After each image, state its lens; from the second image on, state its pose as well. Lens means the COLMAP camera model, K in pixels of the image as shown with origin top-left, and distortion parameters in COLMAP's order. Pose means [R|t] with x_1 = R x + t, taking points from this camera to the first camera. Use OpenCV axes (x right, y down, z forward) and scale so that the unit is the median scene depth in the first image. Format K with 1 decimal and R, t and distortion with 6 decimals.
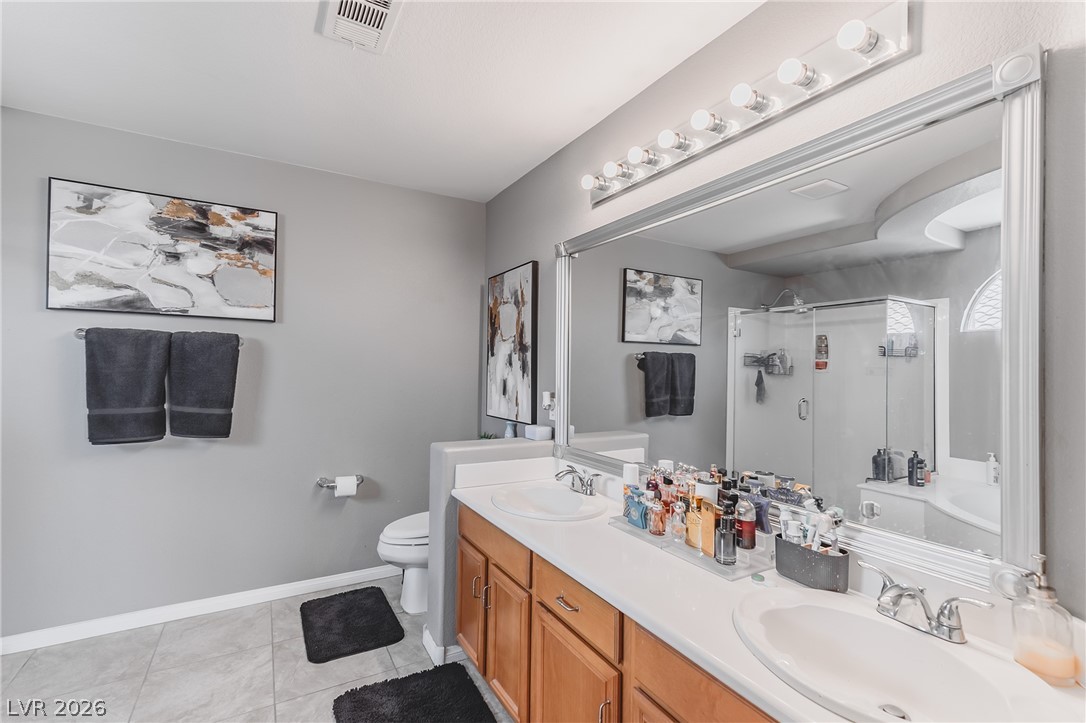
lens RADIAL K [[485.1, 0, 542.1], [0, 485.1, 362.8], [0, 0, 1]] dist [0.018212, -0.000235]
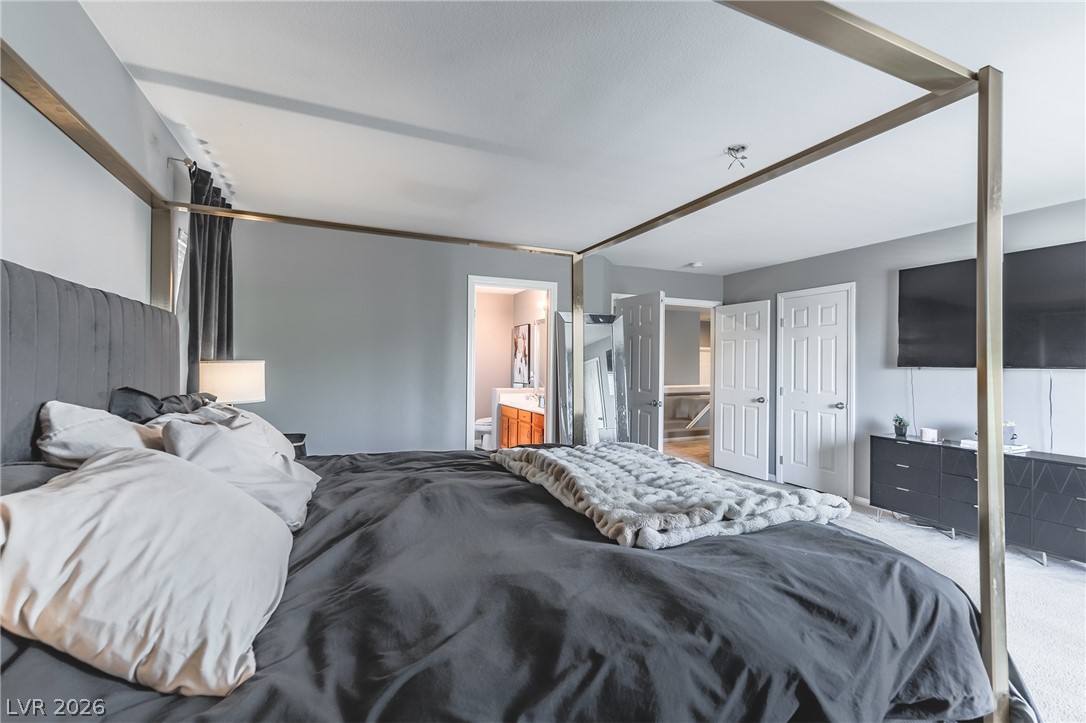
lens RADIAL K [[485.1, 0, 544.8], [0, 485.1, 360.1], [0, 0, 1]] dist [0.018212, -0.000235]
pose [[0.994018, -0.002471, -0.109192, 0.365167], [0.002220, 0.999995, -0.002427, 0.001335], [0.109198, 0.002170, 0.994018, -1.678722]]
